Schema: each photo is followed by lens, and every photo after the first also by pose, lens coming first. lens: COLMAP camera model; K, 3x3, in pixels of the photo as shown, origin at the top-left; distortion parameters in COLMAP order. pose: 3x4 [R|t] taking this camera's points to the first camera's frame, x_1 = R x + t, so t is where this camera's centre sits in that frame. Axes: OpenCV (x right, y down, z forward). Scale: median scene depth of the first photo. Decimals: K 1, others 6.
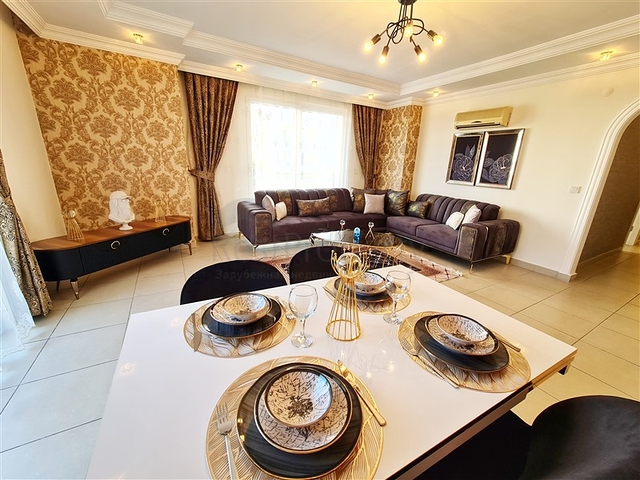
lens RADIAL K [[260.1, 0, 320.8], [0, 260.1, 237.9], [0, 0, 1]] dist [-0.003448, -0.000119]
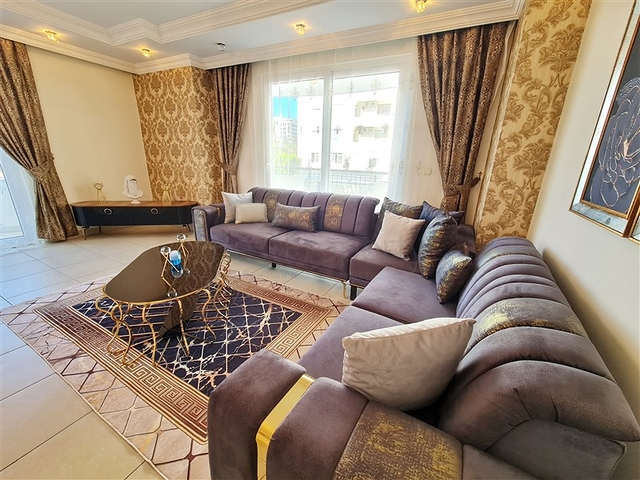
lens RADIAL K [[260.1, 0, 320.0], [0, 260.1, 239.2], [0, 0, 1]] dist [-0.003448, -0.000119]
pose [[0.529373, 0.231505, -0.816192, 0.692717], [-0.244246, 0.962905, 0.114704, -0.187228], [0.812470, 0.138631, 0.566280, 0.797779]]
